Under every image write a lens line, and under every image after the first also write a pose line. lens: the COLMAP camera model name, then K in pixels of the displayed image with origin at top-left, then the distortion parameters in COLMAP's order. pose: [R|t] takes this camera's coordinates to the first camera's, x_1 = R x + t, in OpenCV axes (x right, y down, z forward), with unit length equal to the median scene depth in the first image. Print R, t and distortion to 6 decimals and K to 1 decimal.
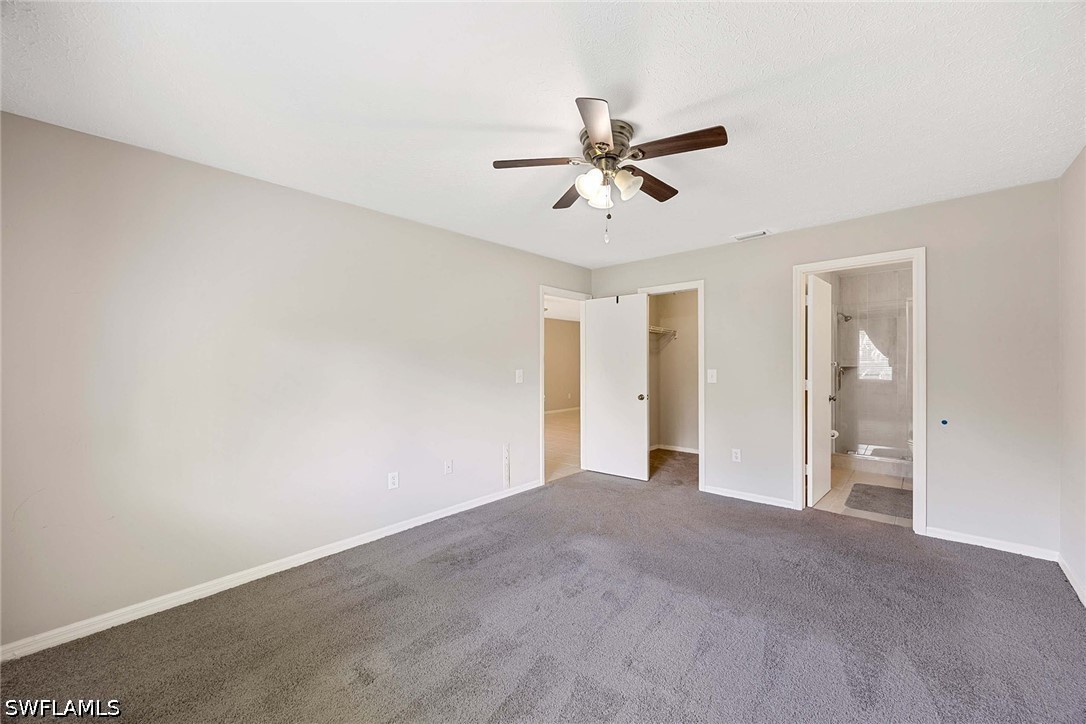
lens RADIAL K [[412.9, 0, 543.9], [0, 412.9, 363.8], [0, 0, 1]] dist [-0.000175, -0.000077]
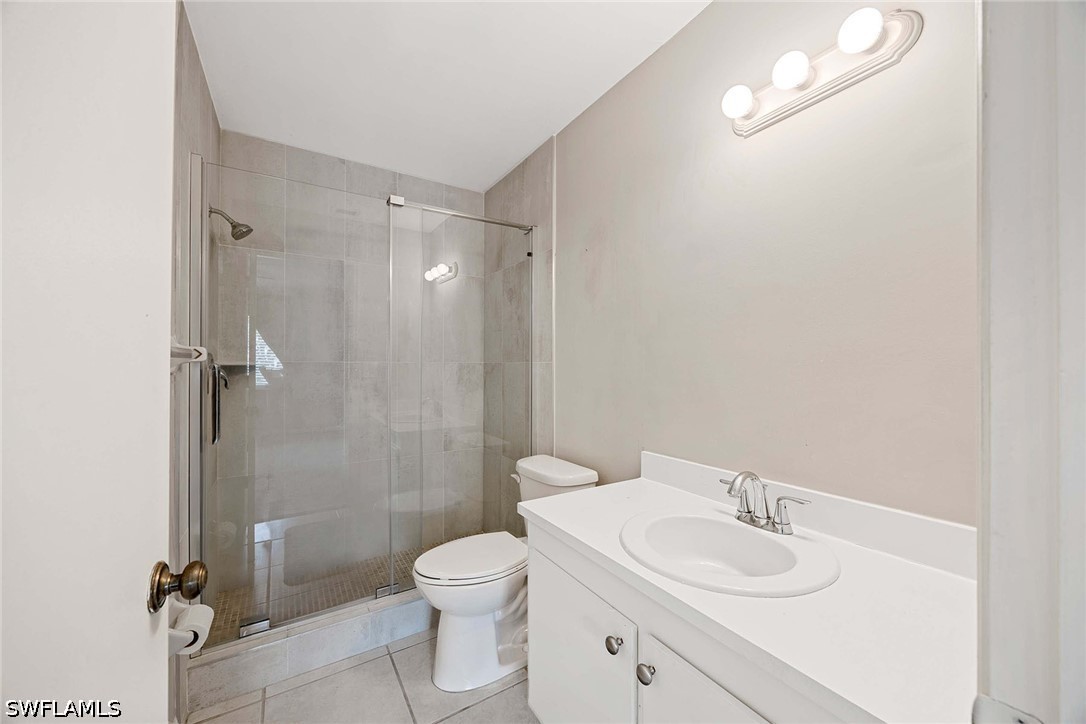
lens RADIAL K [[412.9, 0, 544.3], [0, 412.9, 360.4], [0, 0, 1]] dist [-0.000175, -0.000077]
pose [[0.267665, 0.001724, 0.963511, 0.443610], [-0.004089, 0.999991, -0.000653, 0.001410], [-0.963503, -0.003765, 0.267669, 0.623936]]
